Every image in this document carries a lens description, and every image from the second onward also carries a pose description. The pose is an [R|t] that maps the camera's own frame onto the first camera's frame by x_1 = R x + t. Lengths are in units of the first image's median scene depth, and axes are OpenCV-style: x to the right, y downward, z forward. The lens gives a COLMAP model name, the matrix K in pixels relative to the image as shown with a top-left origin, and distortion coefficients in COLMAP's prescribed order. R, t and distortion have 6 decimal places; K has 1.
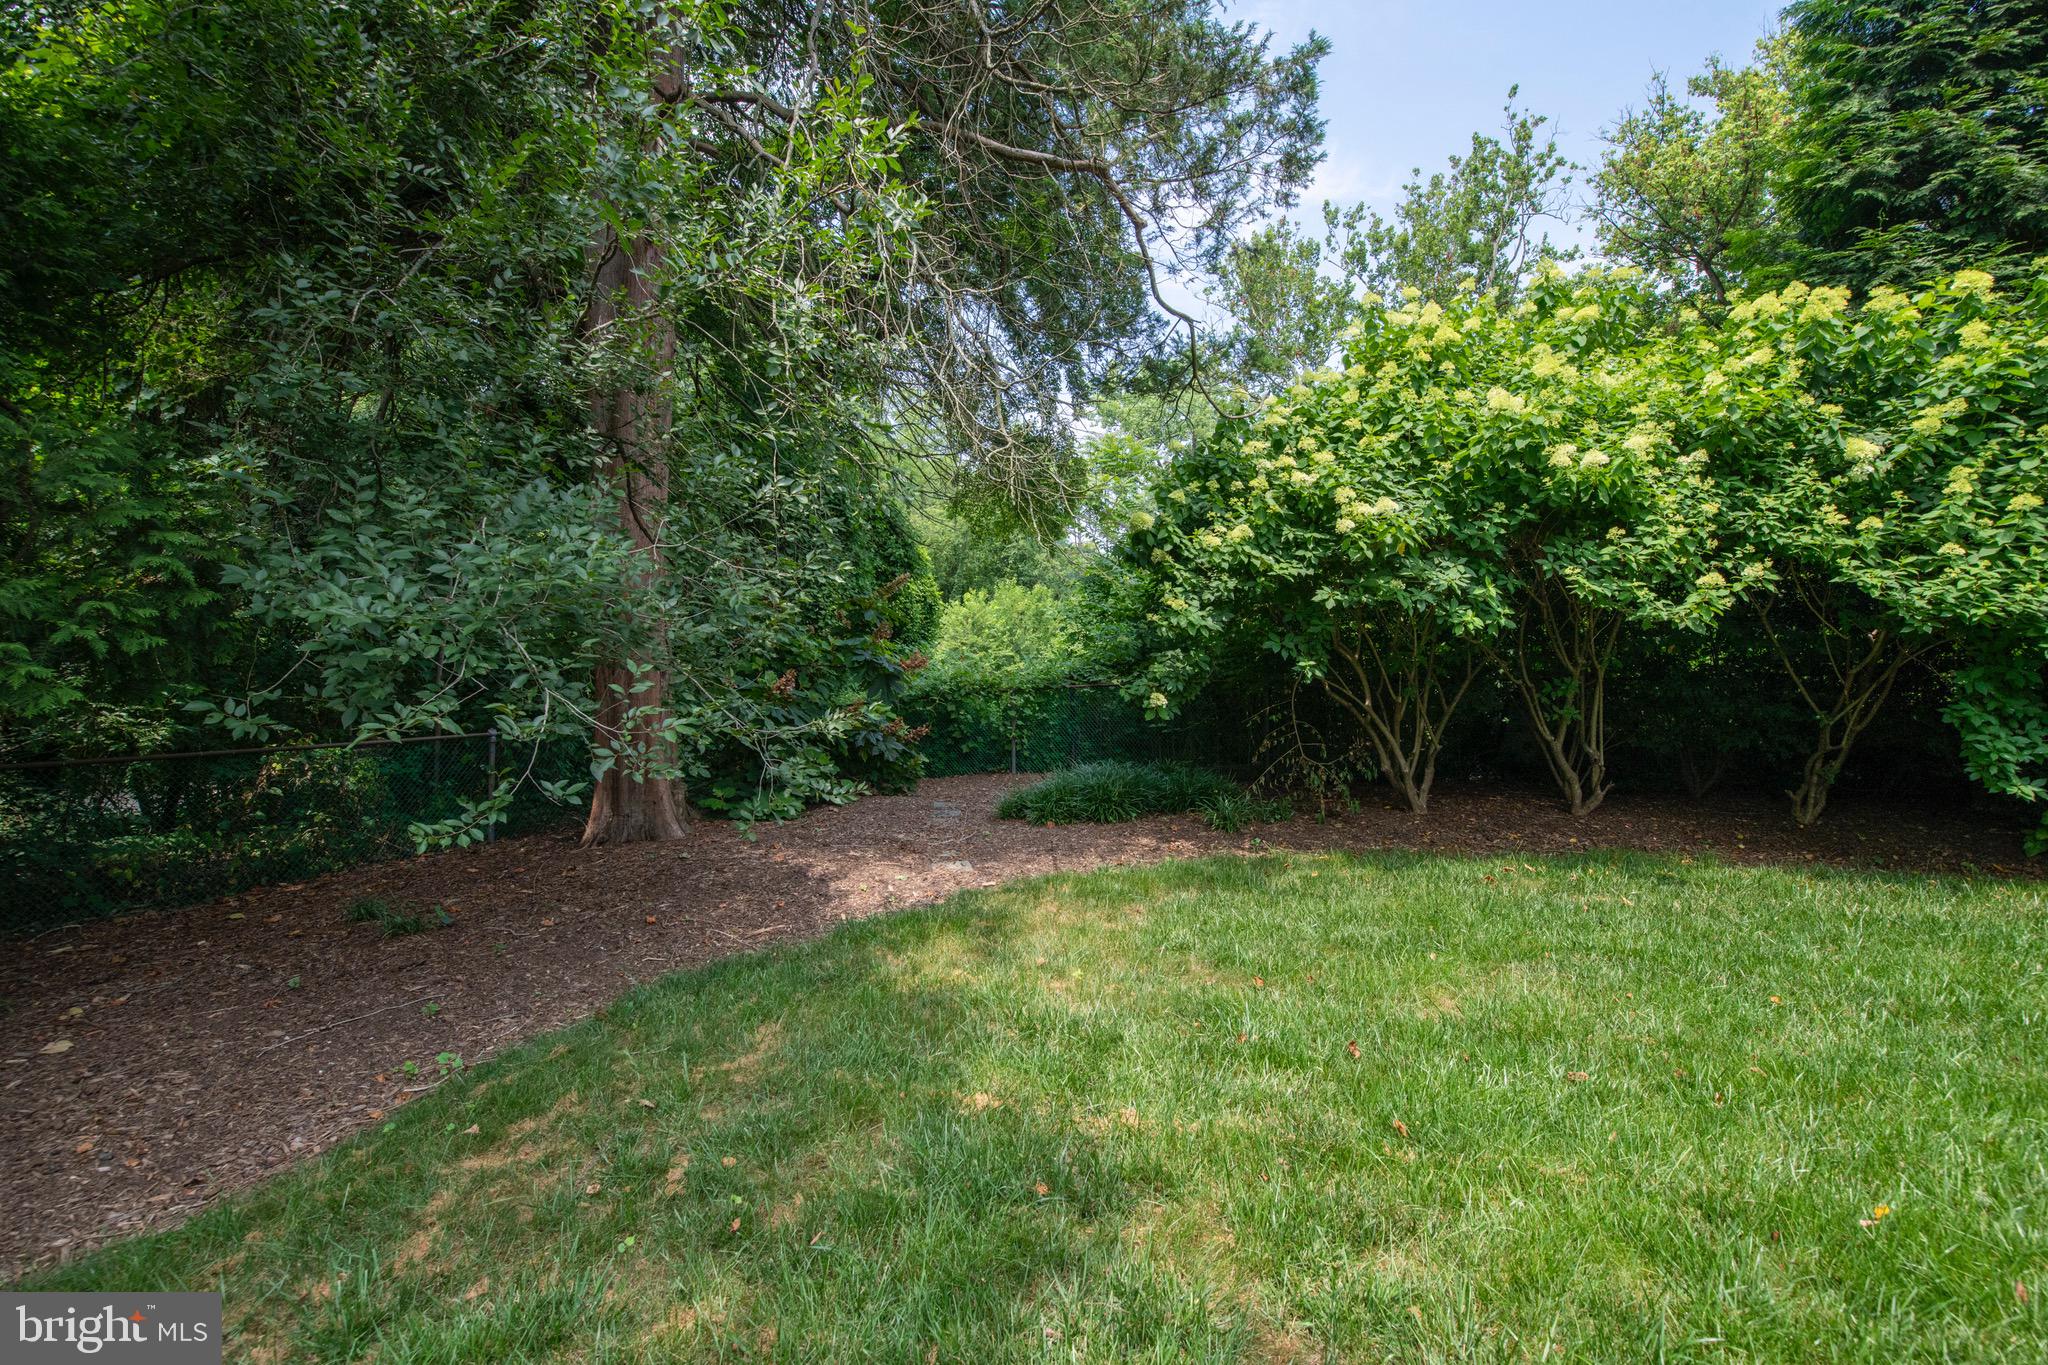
lens RADIAL K [[881.4, 0, 1026.9], [0, 881.4, 677.8], [0, 0, 1]] dist [-0.004835, -0.008295]
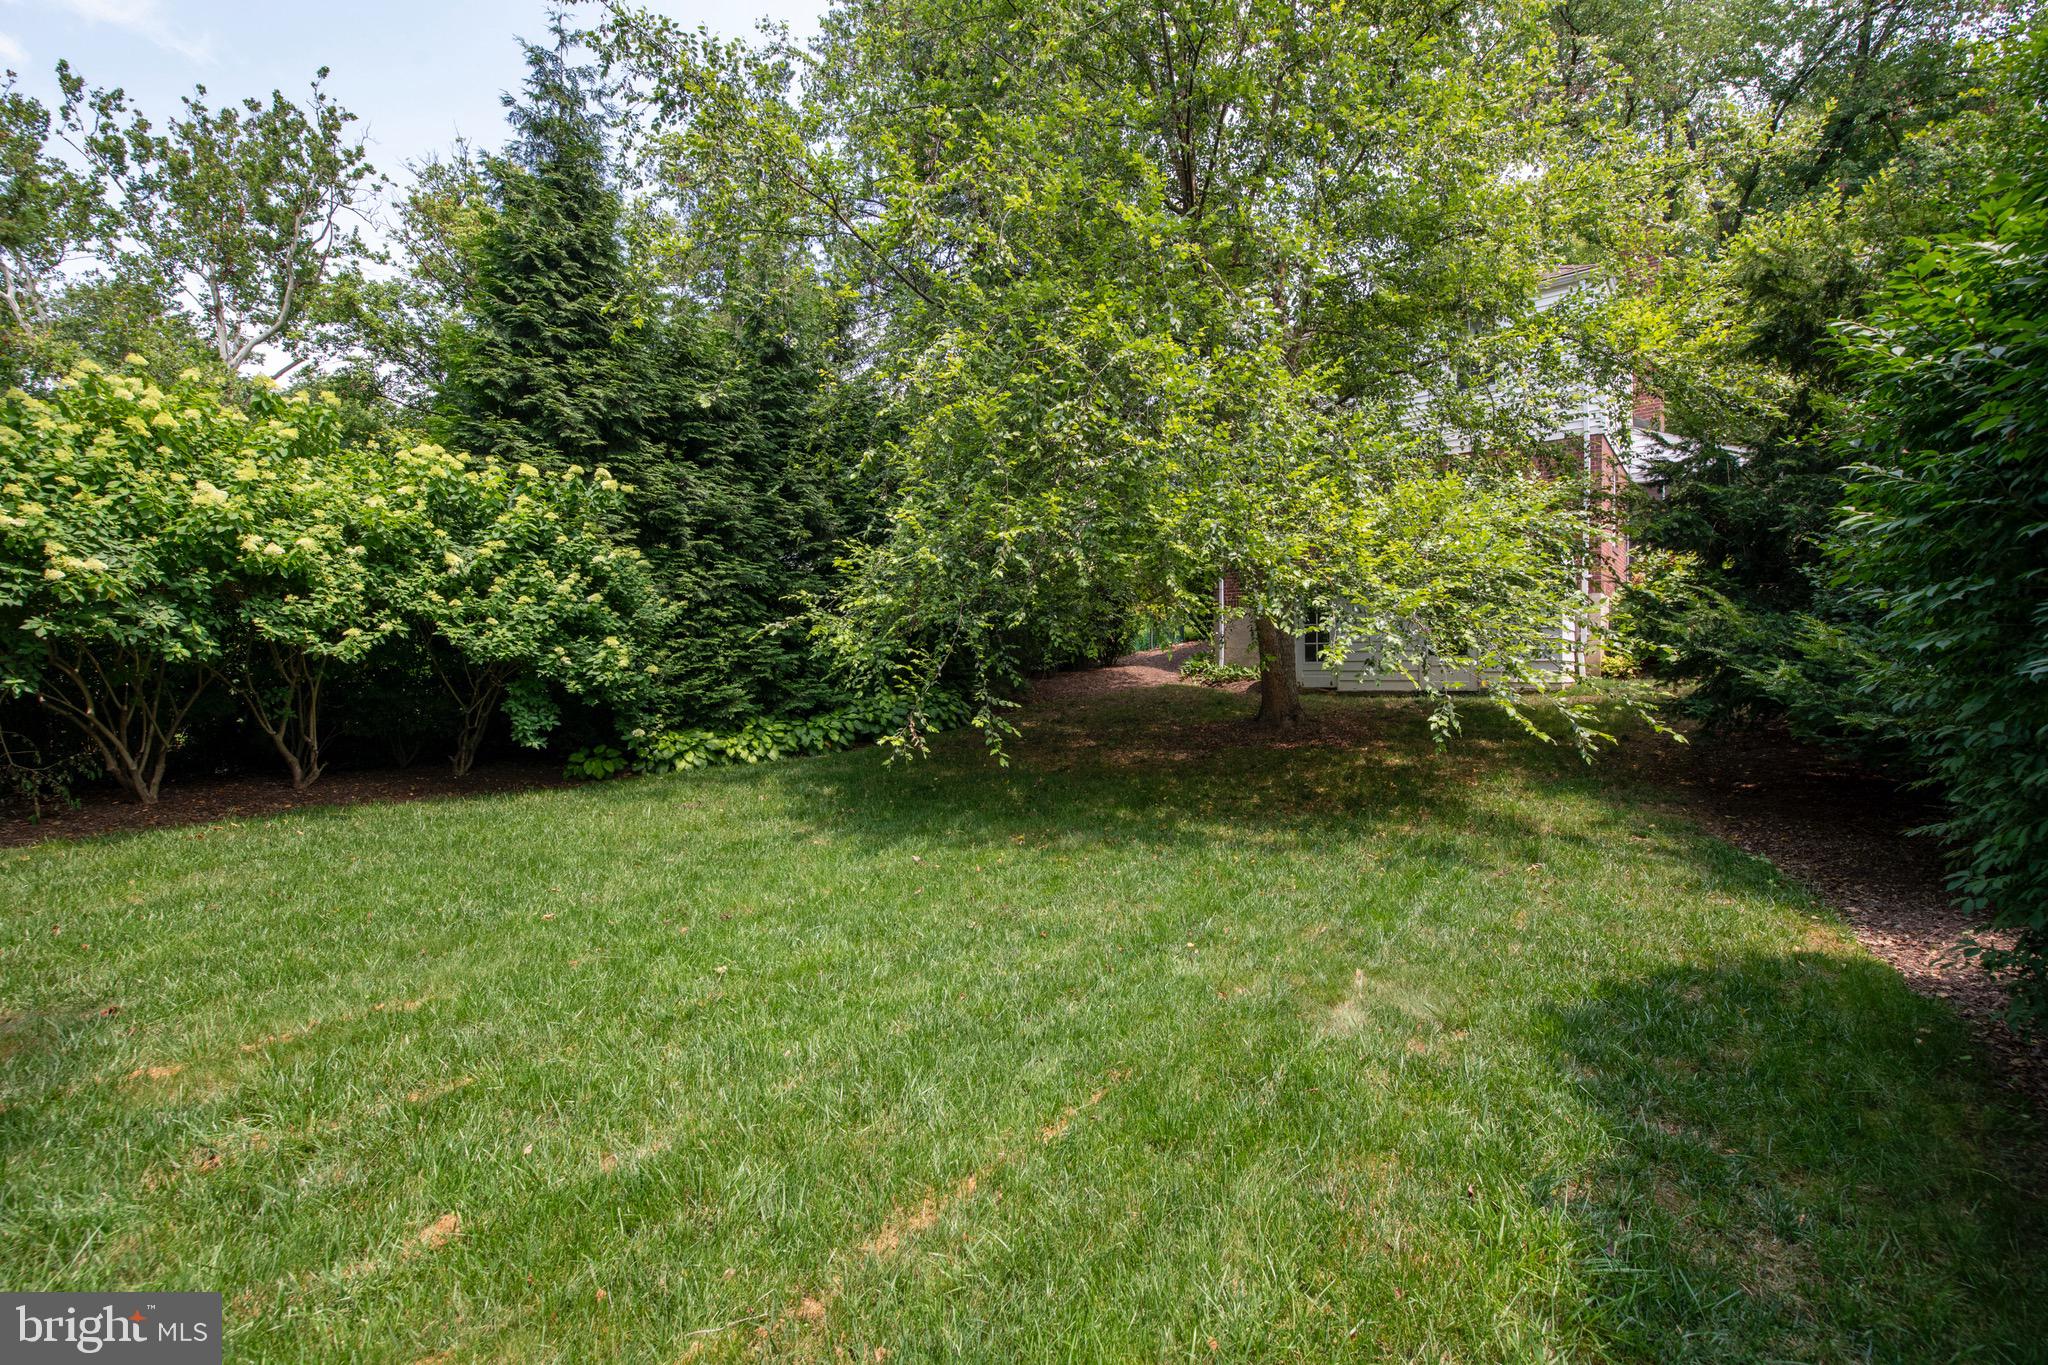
lens RADIAL K [[881.4, 0, 1026.9], [0, 881.4, 677.8], [0, 0, 1]] dist [-0.004835, -0.008295]
pose [[0.390563, -0.009215, 0.920530, -0.203227], [0.000182, 0.999951, 0.009932, -0.032085], [-0.920576, -0.003712, 0.390546, -0.661099]]
